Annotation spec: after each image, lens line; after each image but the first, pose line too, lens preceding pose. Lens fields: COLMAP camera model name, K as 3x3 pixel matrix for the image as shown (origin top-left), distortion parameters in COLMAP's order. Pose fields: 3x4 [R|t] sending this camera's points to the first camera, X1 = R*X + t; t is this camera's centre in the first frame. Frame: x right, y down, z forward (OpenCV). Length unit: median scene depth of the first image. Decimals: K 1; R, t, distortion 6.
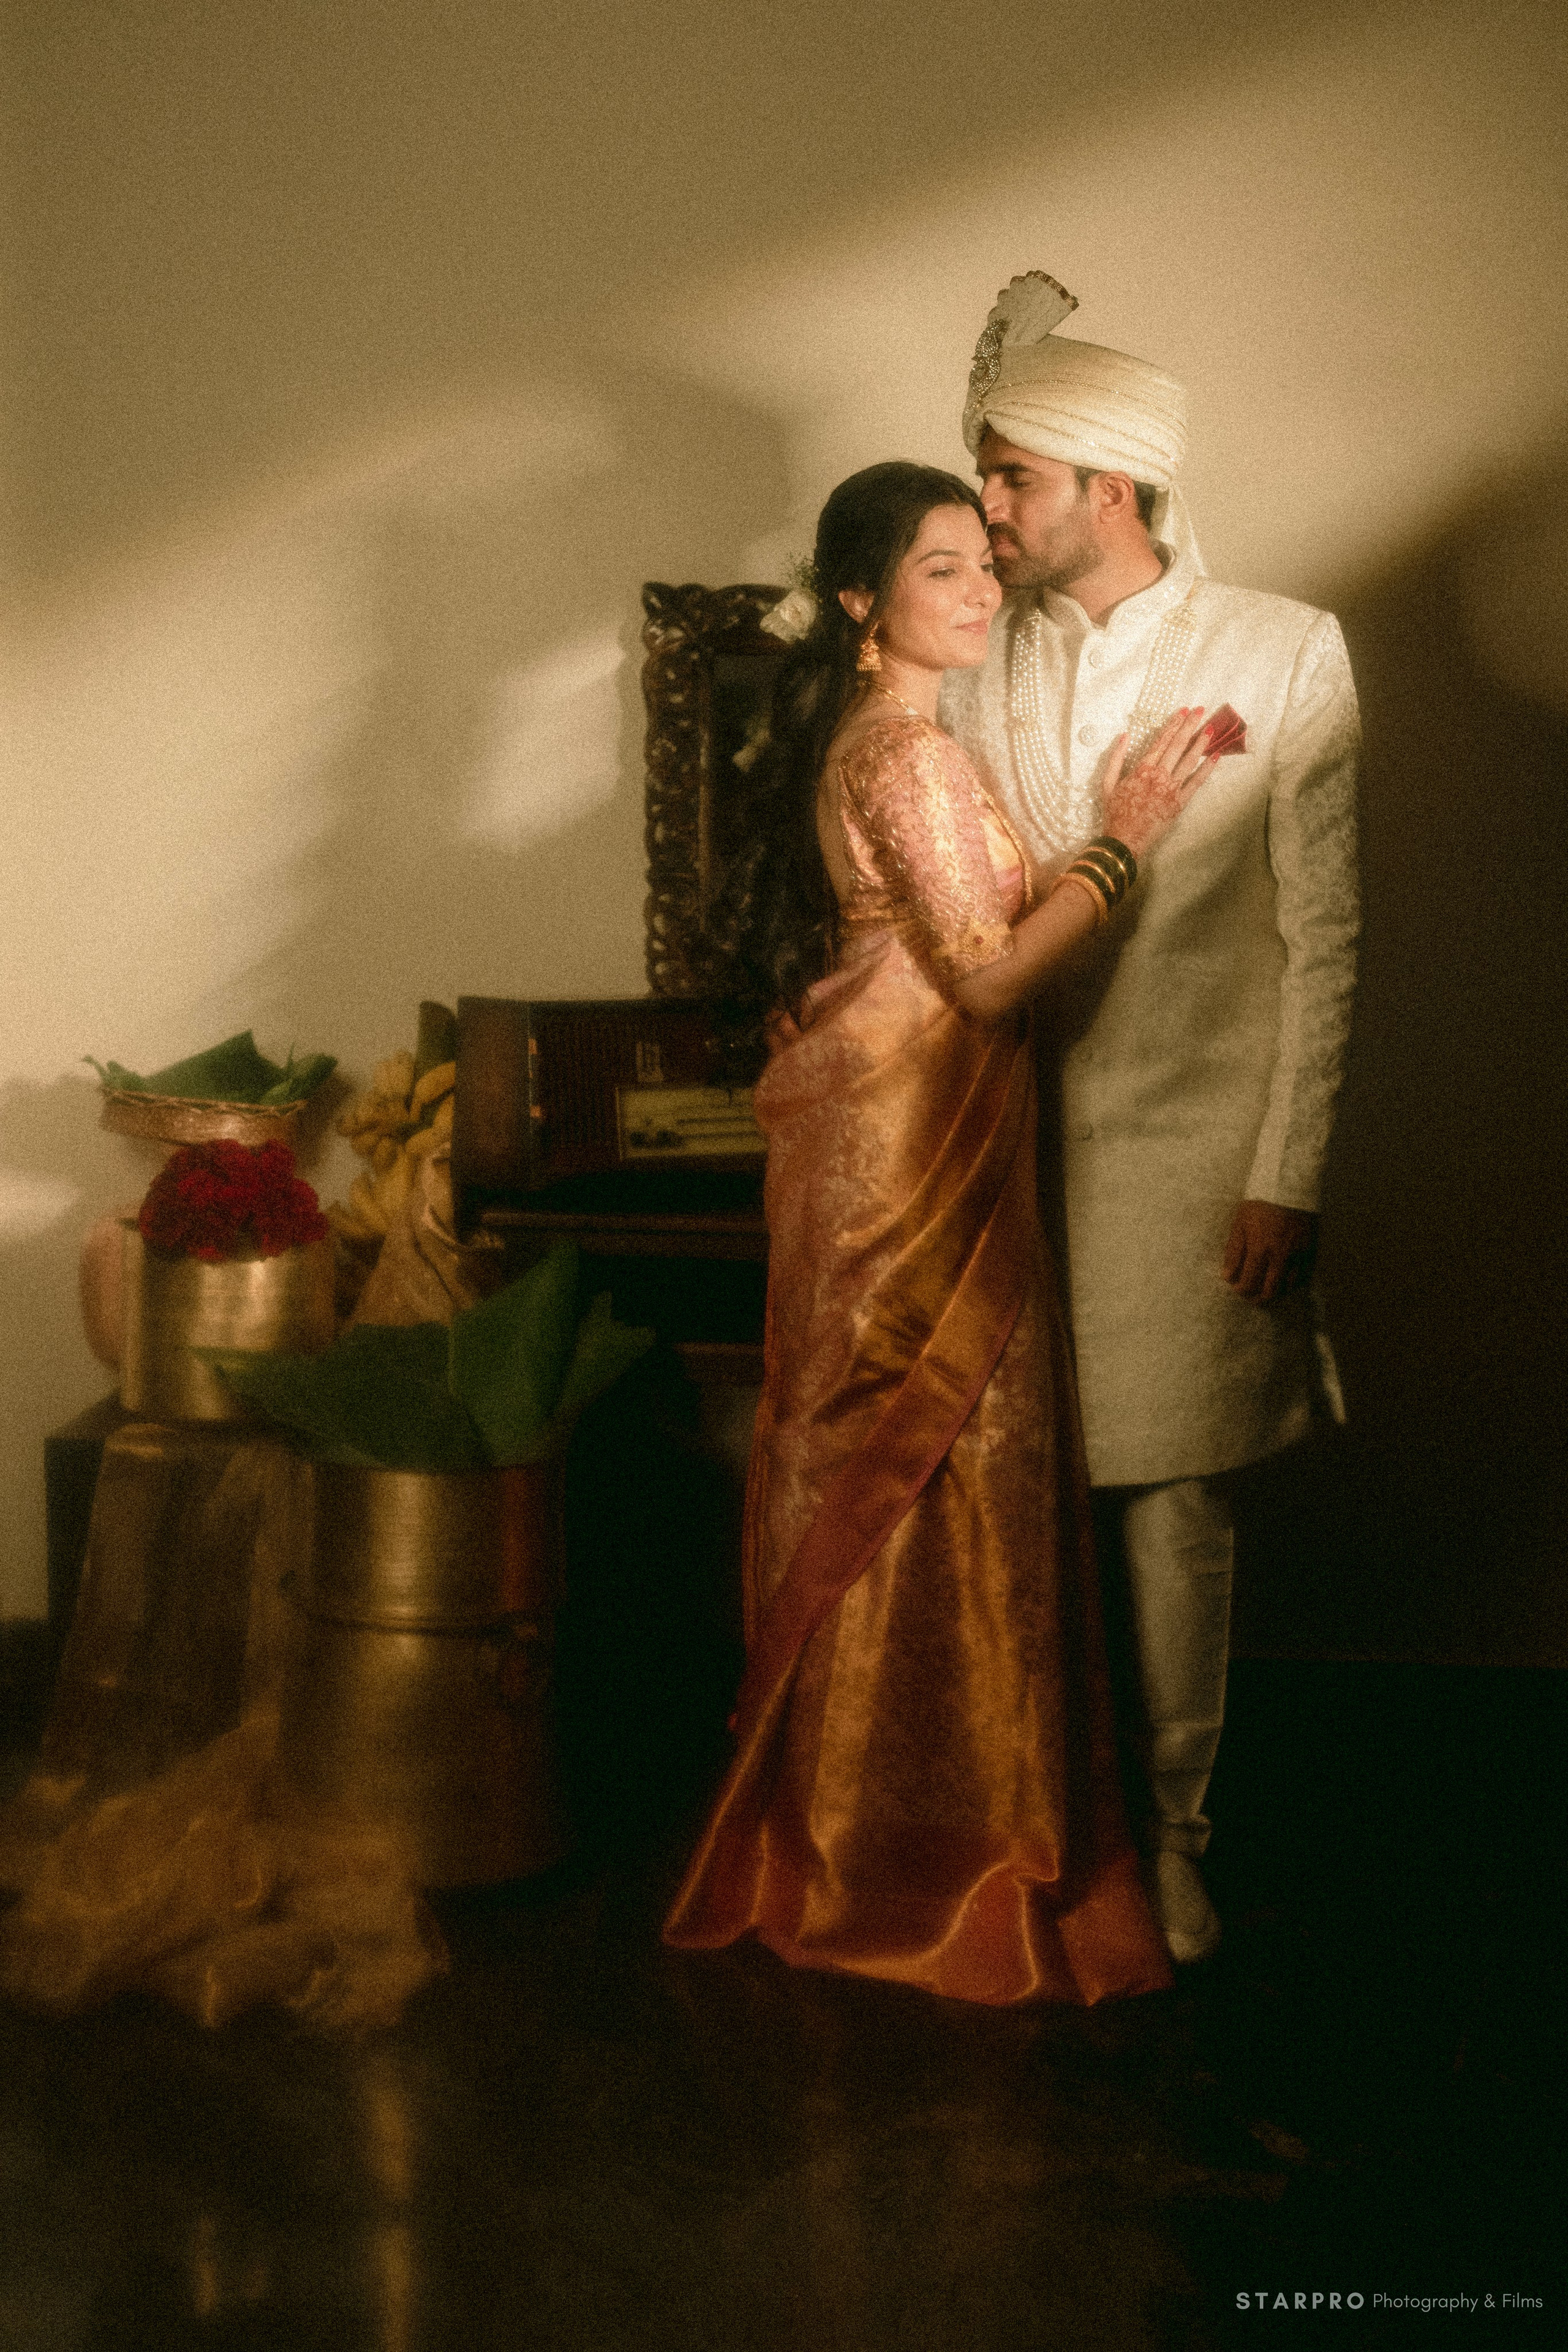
lens RADIAL K [[3221.9, 0, 766.4], [0, 3221.9, 1165.5], [0, 0, 1]] dist [-0.012537, 0.000000]
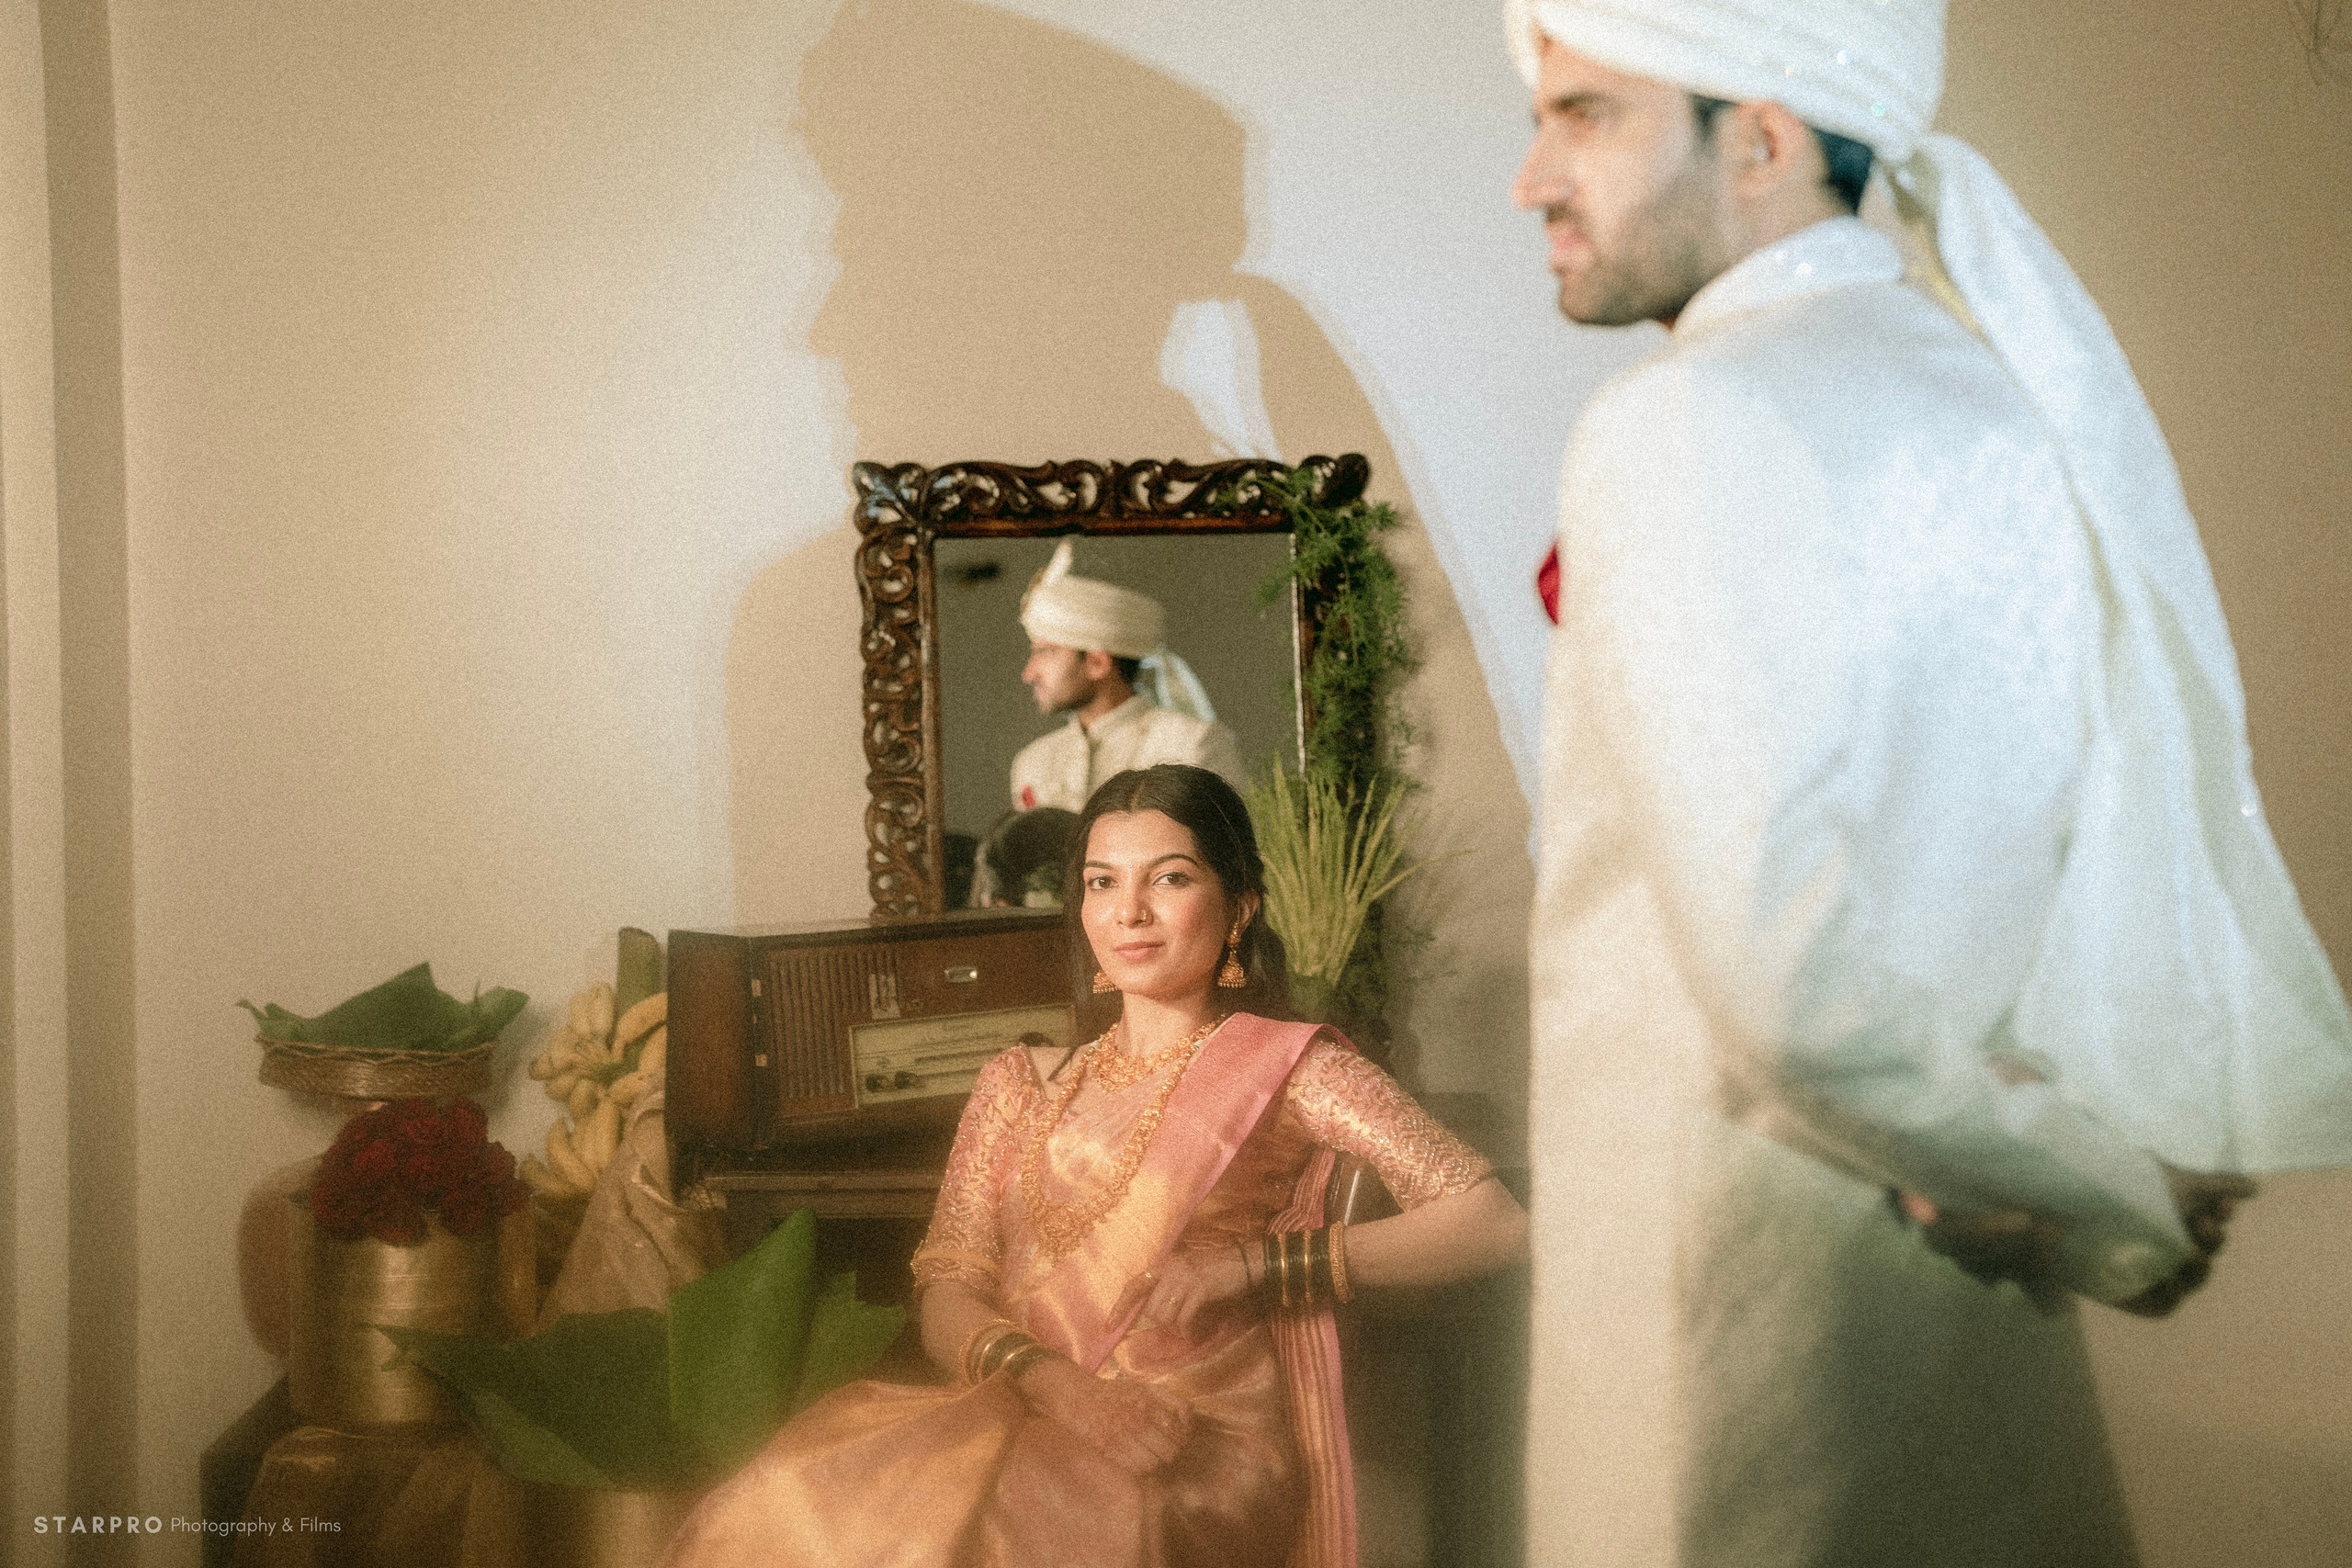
lens RADIAL K [[3221.6, 0, 1153.2], [0, 3221.6, 815.0], [0, 0, 1]] dist [-0.012537, 0.000000]
pose [[0.996517, -0.029512, 0.077992, -0.027837], [0.033457, 0.998200, -0.049779, -0.032685], [-0.076382, 0.052215, 0.995710, 0.088899]]
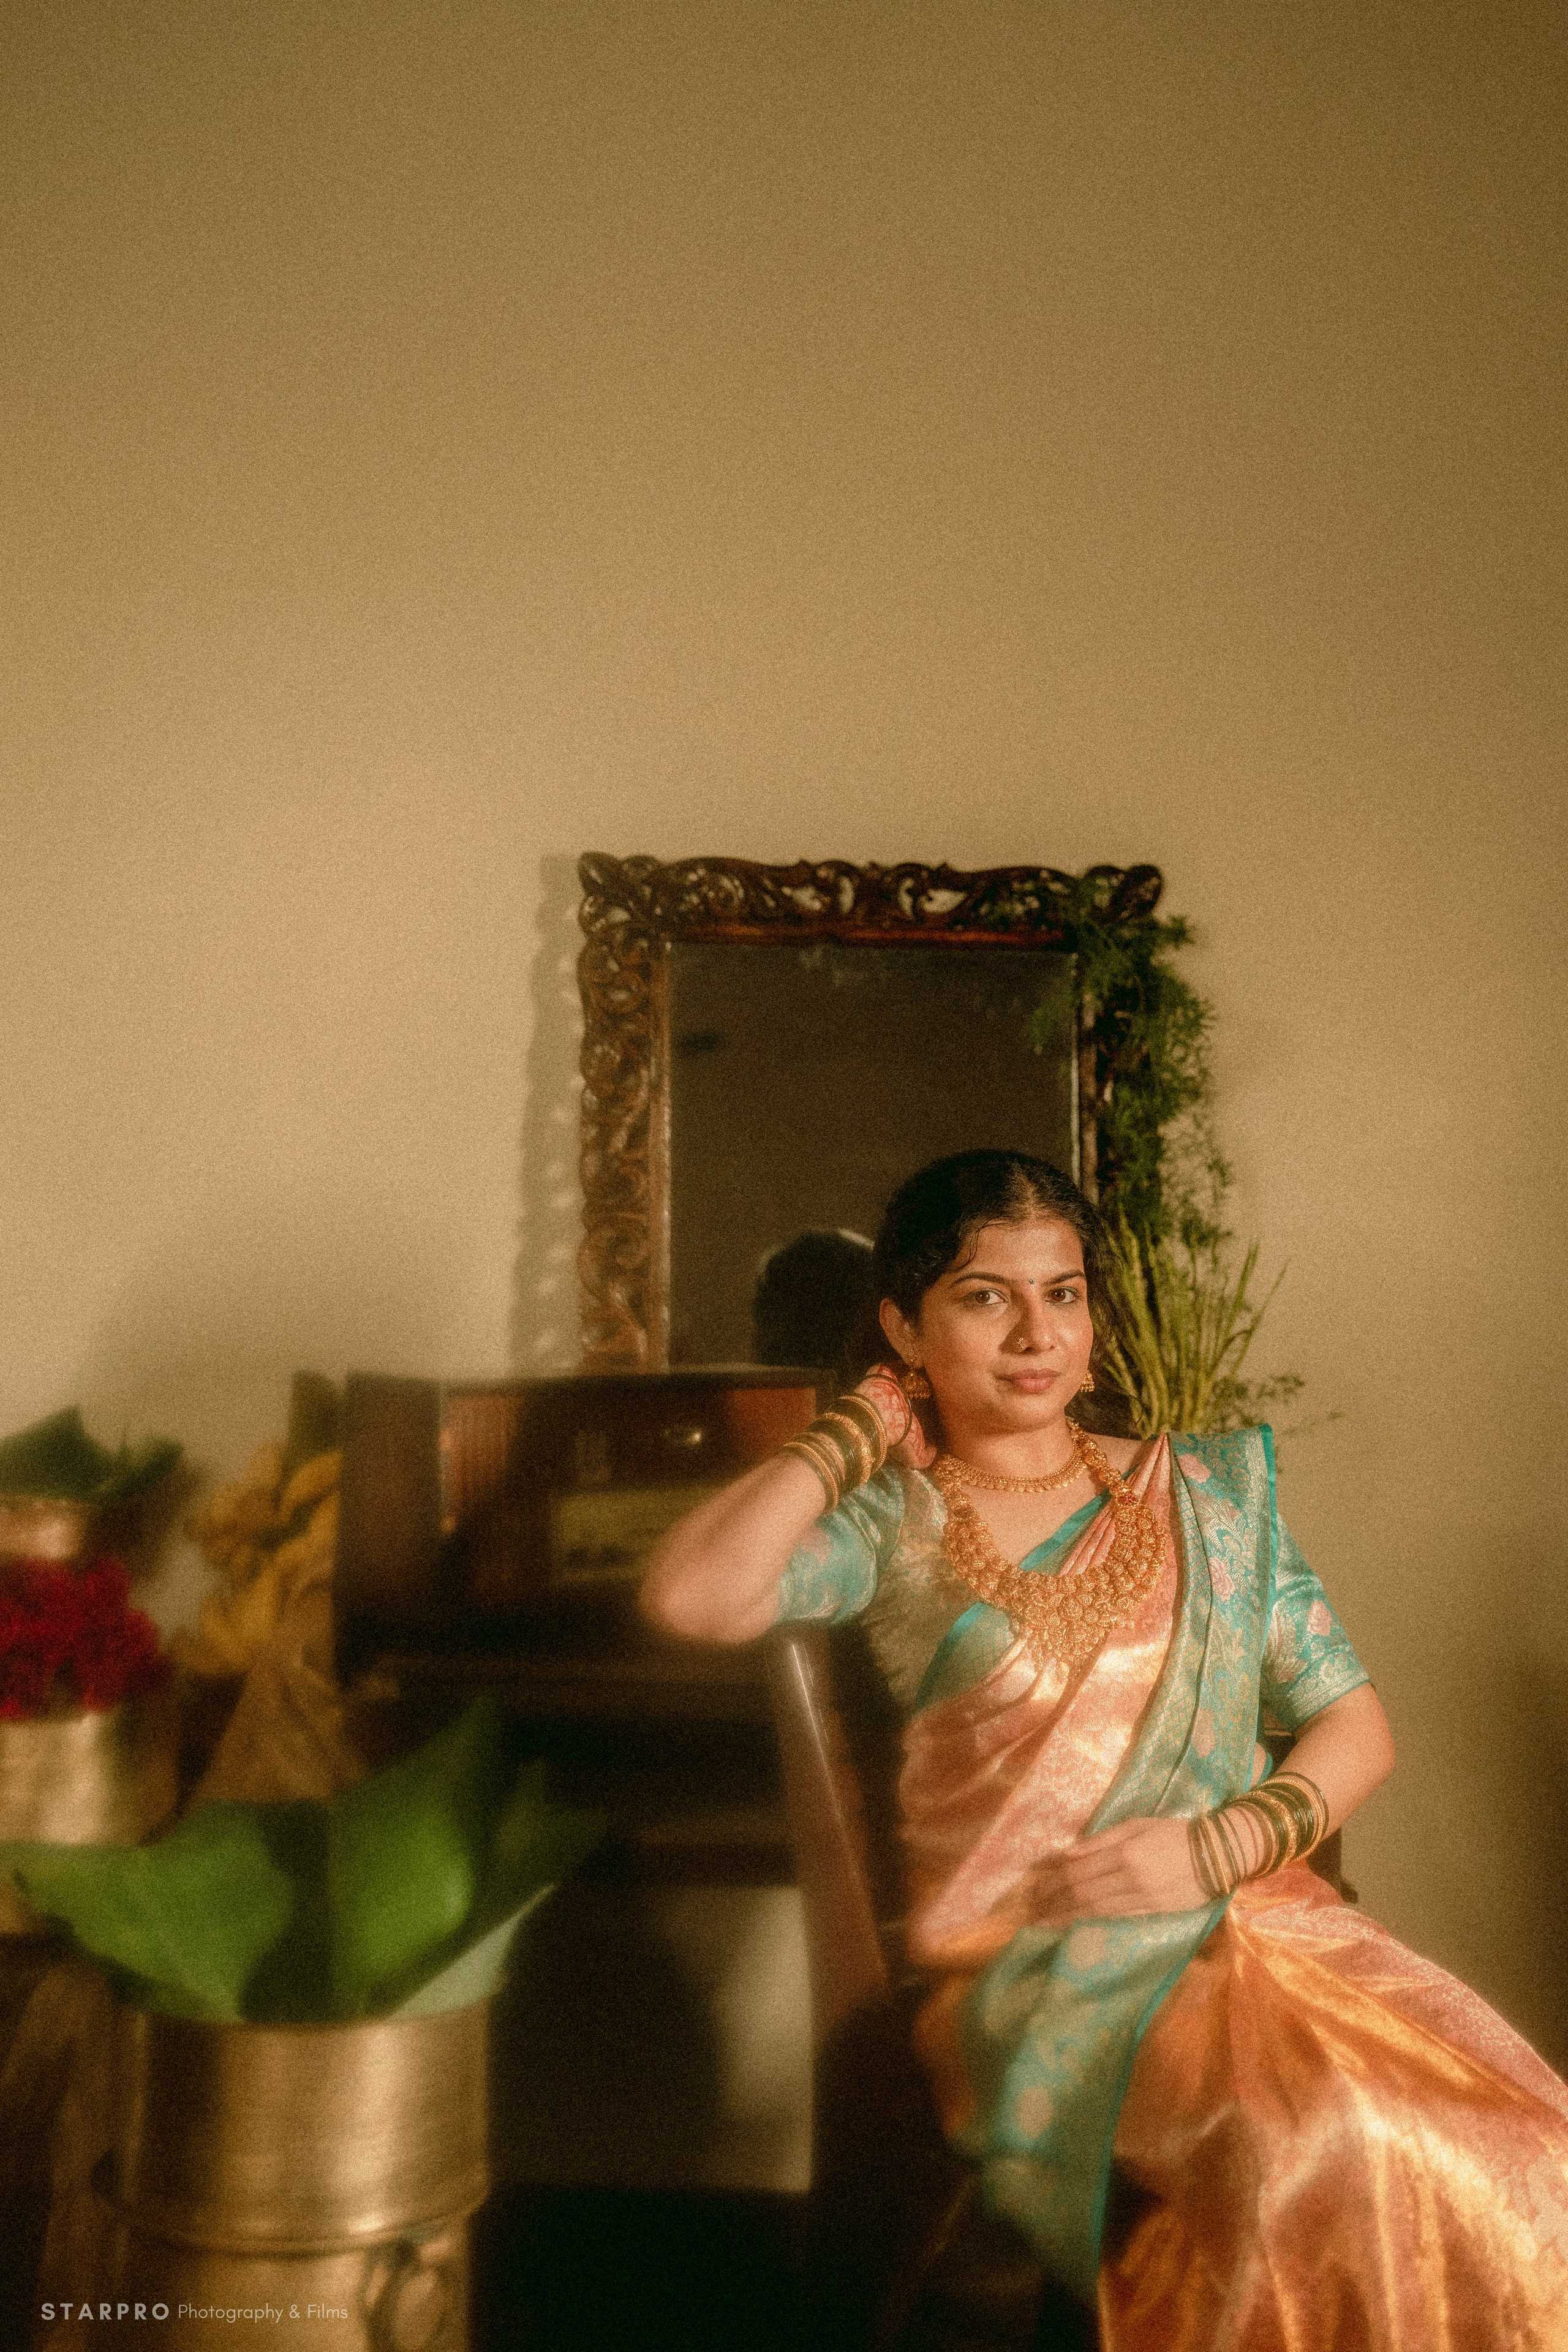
lens RADIAL K [[3221.9, 0, 785.9], [0, 3221.9, 1157.2], [0, 0, 1]] dist [-0.012537, 0.000000]
pose [[0.998406, 0.008948, 0.055725, -0.031304], [-0.003383, 0.995065, -0.099172, -0.025303], [-0.056338, 0.098825, 0.993509, 0.202785]]
